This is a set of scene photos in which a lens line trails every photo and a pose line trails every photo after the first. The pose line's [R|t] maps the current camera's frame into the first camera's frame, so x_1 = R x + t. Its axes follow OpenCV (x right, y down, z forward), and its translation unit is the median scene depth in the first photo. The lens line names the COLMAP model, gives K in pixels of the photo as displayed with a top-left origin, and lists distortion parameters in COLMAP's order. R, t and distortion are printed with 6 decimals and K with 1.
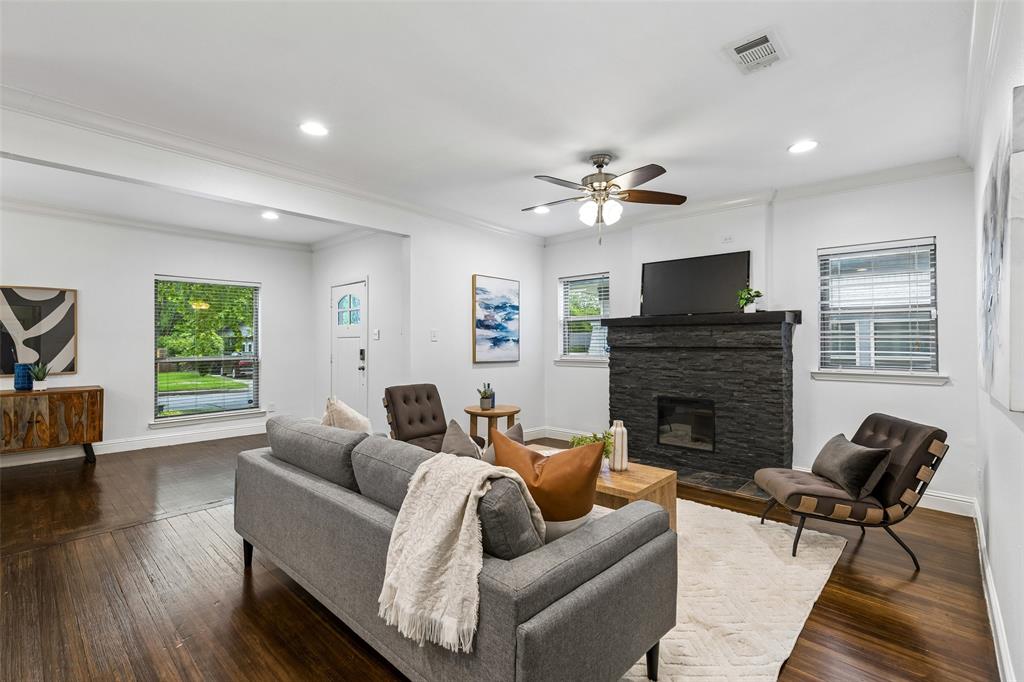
lens RADIAL K [[468.7, 0, 511.3], [0, 468.7, 336.2], [0, 0, 1]] dist [0.012379, -0.001383]
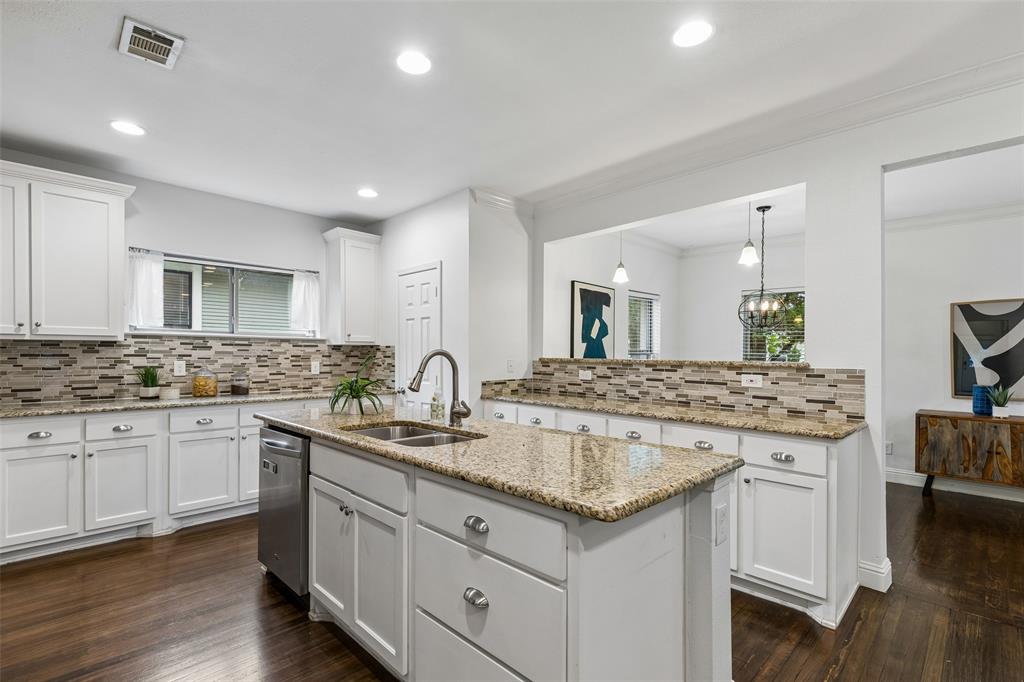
lens RADIAL K [[468.7, 0, 496.9], [0, 468.7, 357.2], [0, 0, 1]] dist [0.012379, -0.001383]
pose [[-0.041861, 0.006286, -0.999104, -0.087738], [0.010267, 0.999930, 0.005861, -0.011263], [0.999071, -0.010013, -0.041923, 0.115364]]
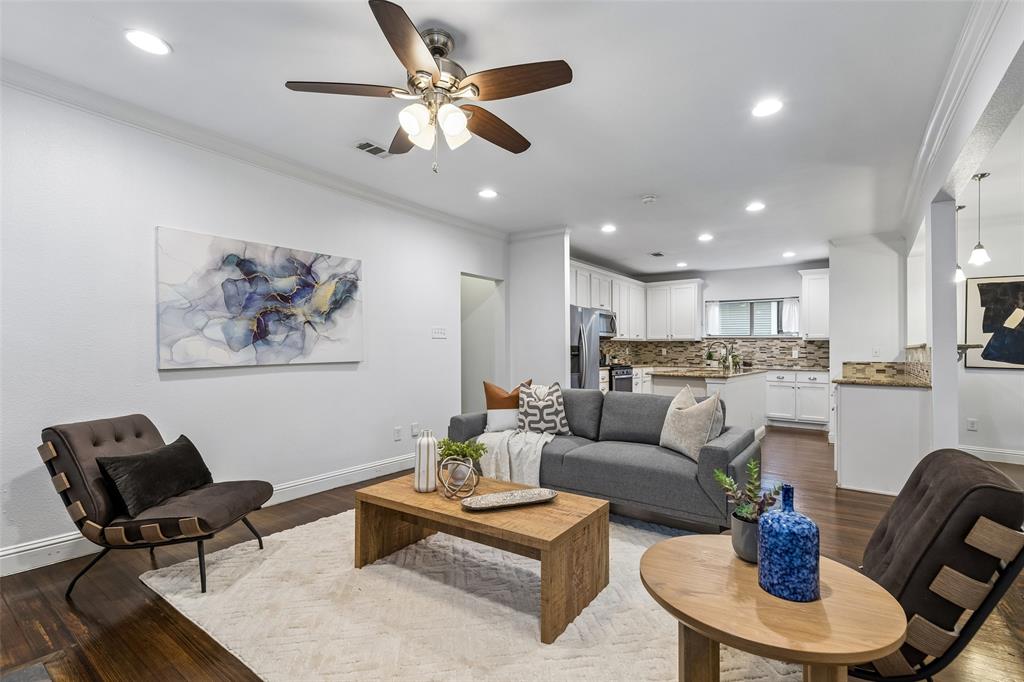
lens RADIAL K [[468.7, 0, 519.4], [0, 468.7, 348.6], [0, 0, 1]] dist [0.012379, -0.001383]
pose [[-0.991850, -0.013514, -0.126694, 0.113273], [-0.011167, 0.999753, -0.019217, 0.034316], [0.126923, -0.017646, -0.991756, 1.189571]]
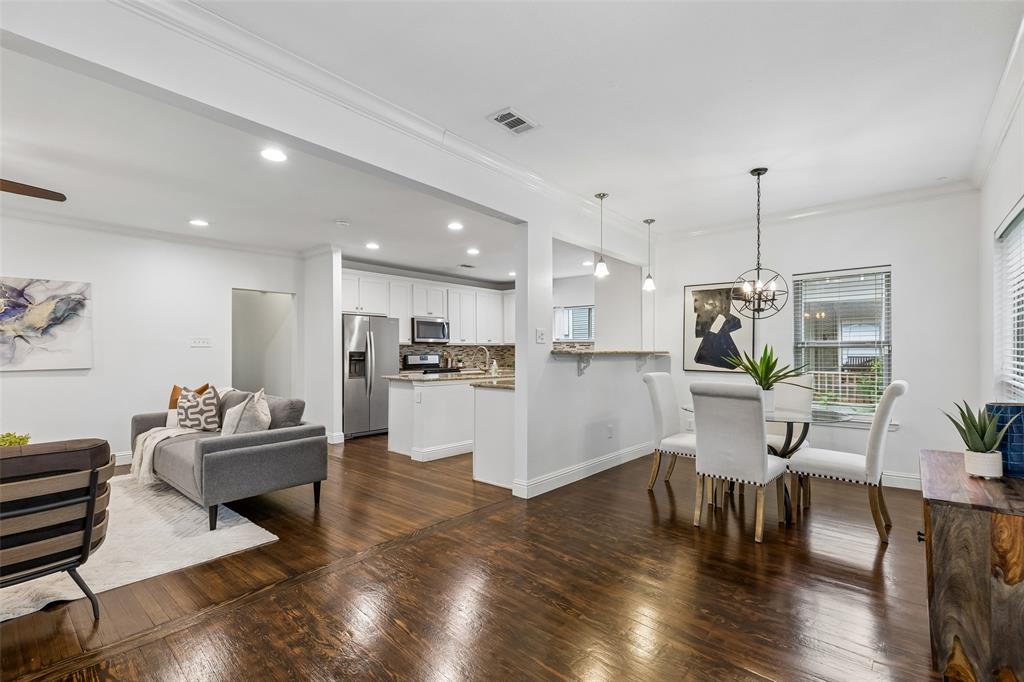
lens RADIAL K [[468.7, 0, 514.9], [0, 468.7, 346.4], [0, 0, 1]] dist [0.012379, -0.001383]
pose [[-0.999265, -0.005806, -0.037881, -0.600051], [-0.004750, 0.999599, -0.027916, 0.020724], [0.038028, -0.027716, -0.998892, 1.357742]]
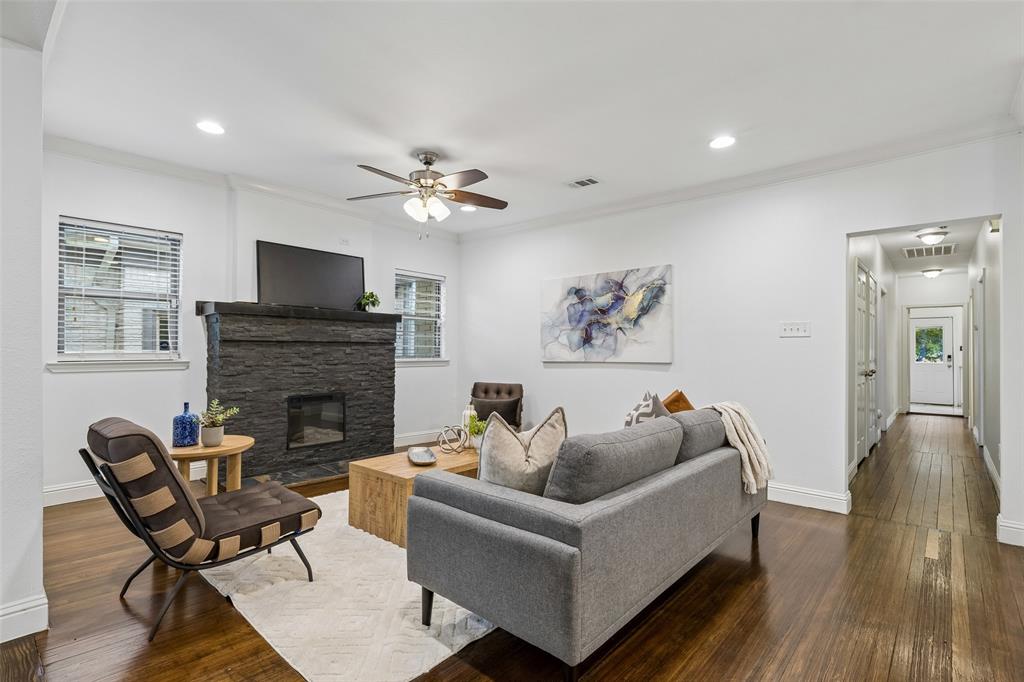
lens RADIAL K [[480.8, 0, 517.8], [0, 480.8, 343.4], [0, 0, 1]] dist [0.007061, 0.001221]
pose [[-0.026336, 0.003735, 0.999646, -0.617278], [-0.027518, 0.999611, -0.004459, 0.019469], [-0.999274, -0.027626, -0.026223, 0.595083]]
